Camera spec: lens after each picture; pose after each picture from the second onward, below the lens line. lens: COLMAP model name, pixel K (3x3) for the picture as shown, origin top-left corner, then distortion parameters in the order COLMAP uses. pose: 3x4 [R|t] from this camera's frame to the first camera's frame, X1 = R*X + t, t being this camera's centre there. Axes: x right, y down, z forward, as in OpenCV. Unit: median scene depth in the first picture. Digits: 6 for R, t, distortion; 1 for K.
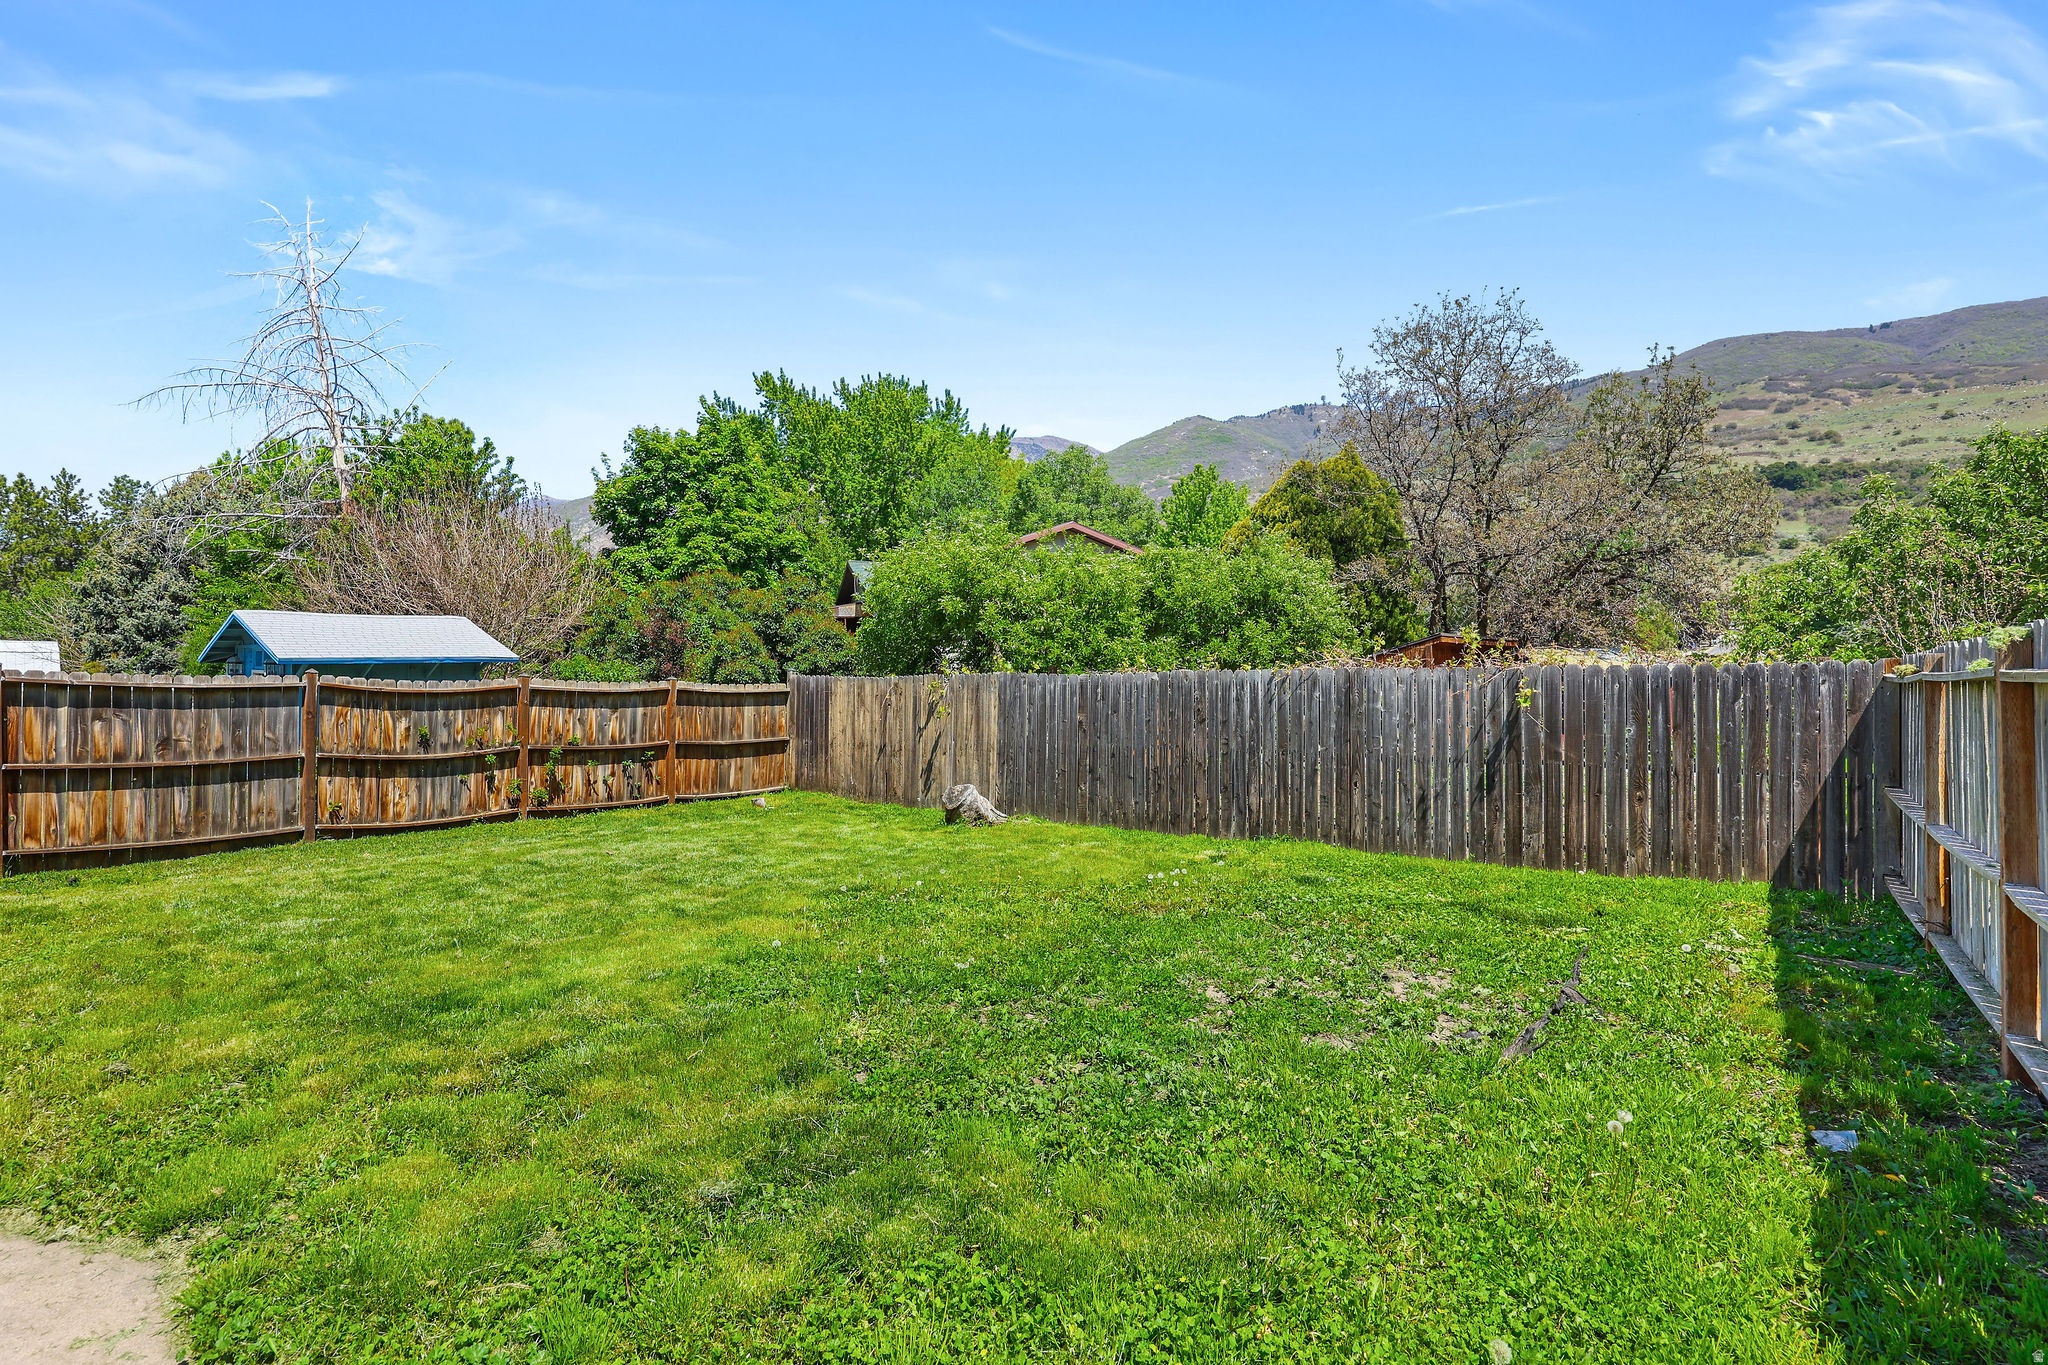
lens RADIAL K [[978.2, 0, 1023.1], [0, 978.2, 677.2], [0, 0, 1]] dist [0.000328, -0.000031]
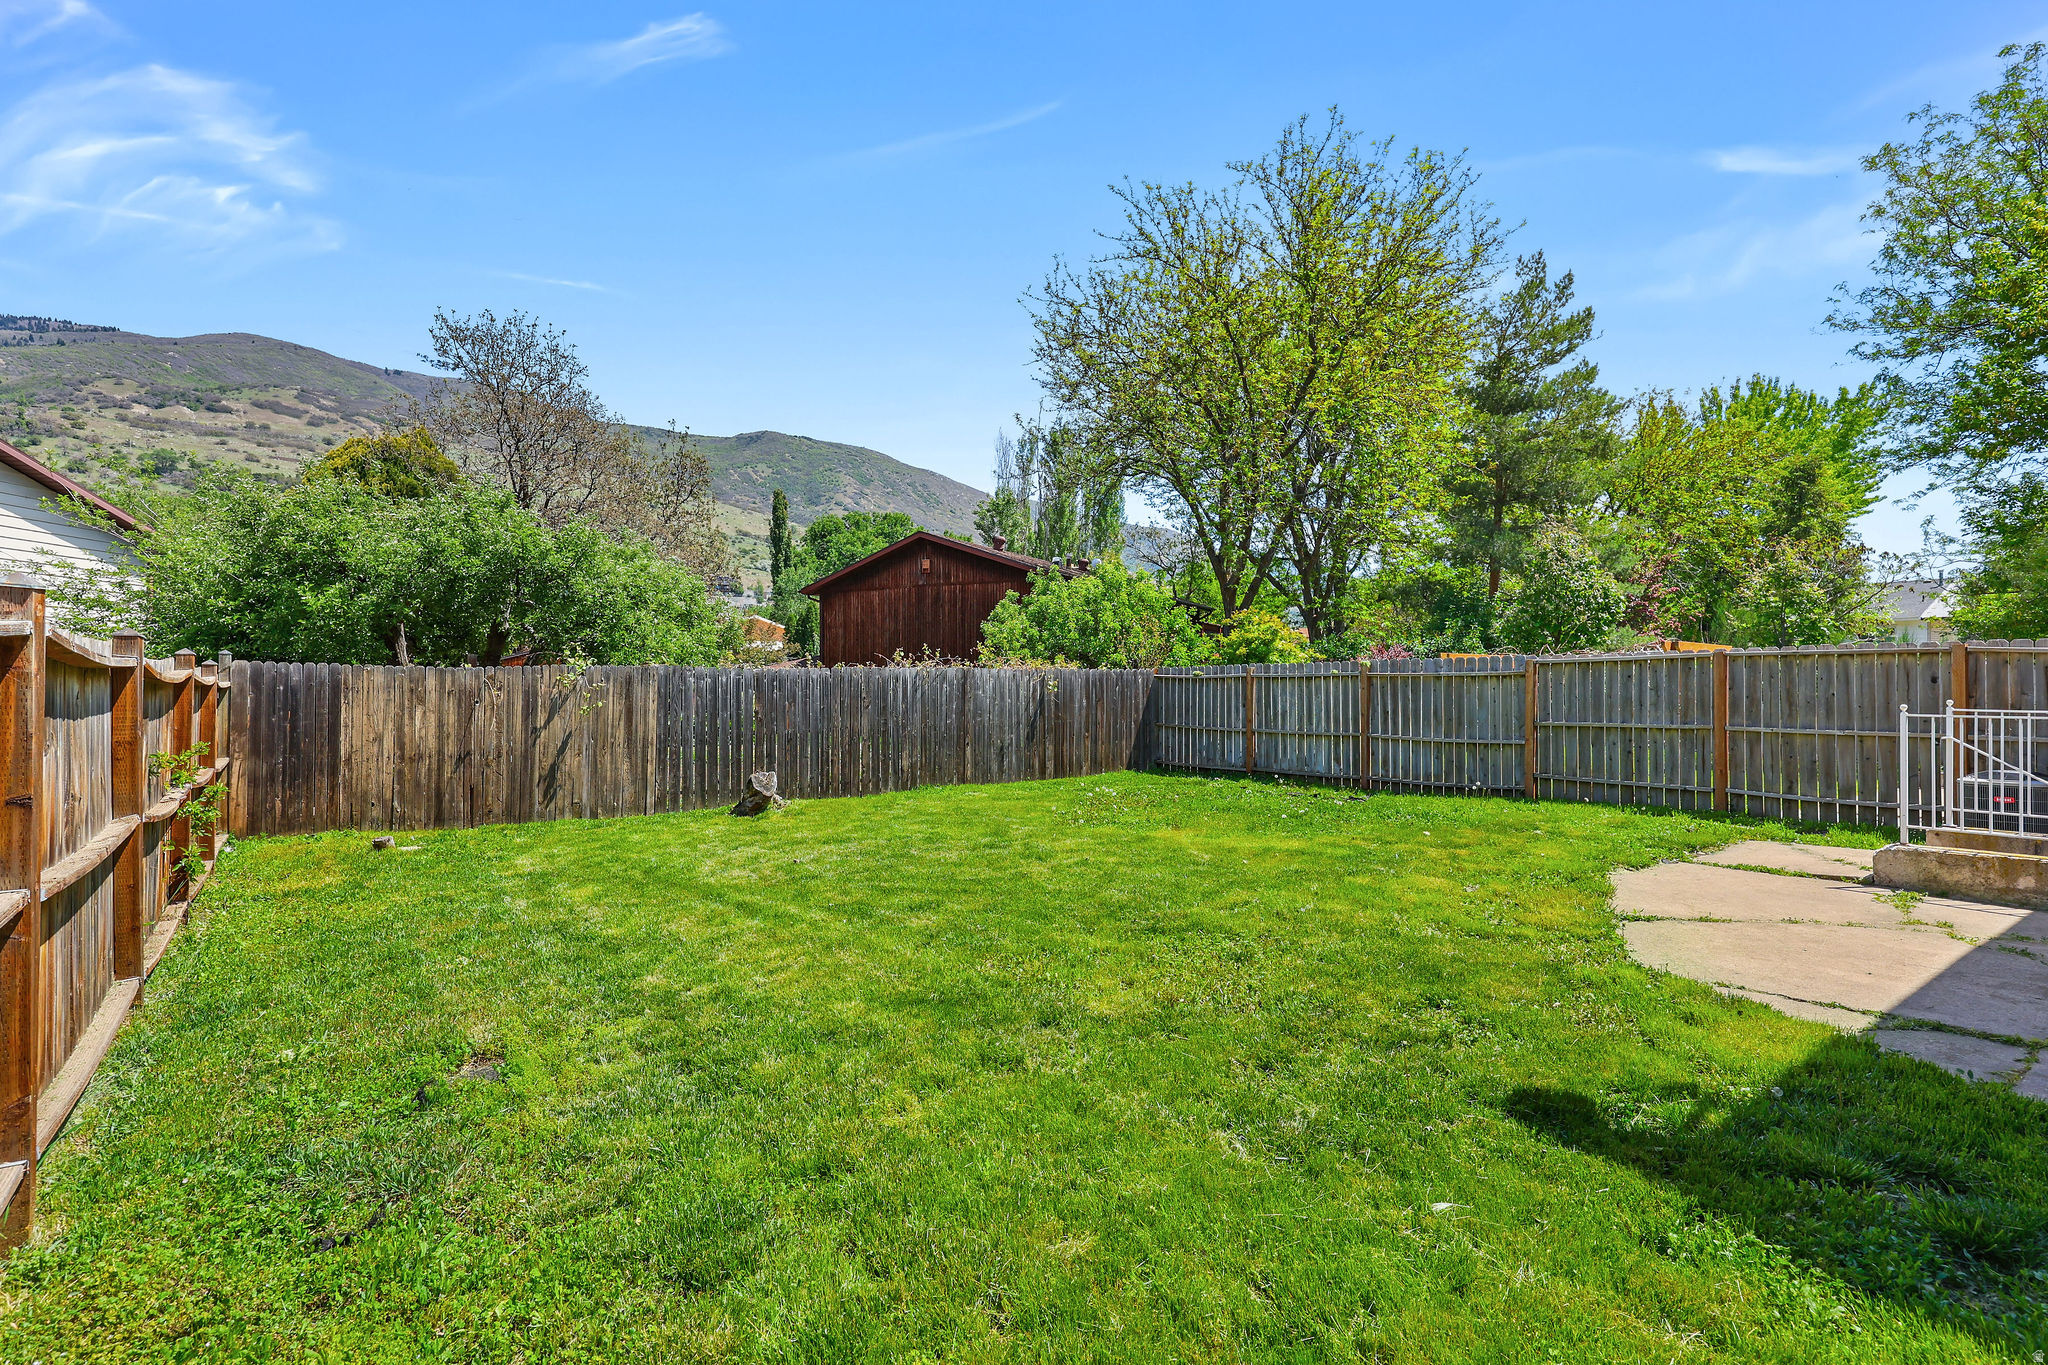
lens RADIAL K [[978.2, 0, 1025.1], [0, 978.2, 688.1], [0, 0, 1]] dist [0.000328, -0.000031]
pose [[0.254493, 0.001330, 0.967074, -0.828303], [-0.005837, 0.999983, 0.000161, 0.015147], [-0.967057, -0.005686, 0.254497, 0.381686]]
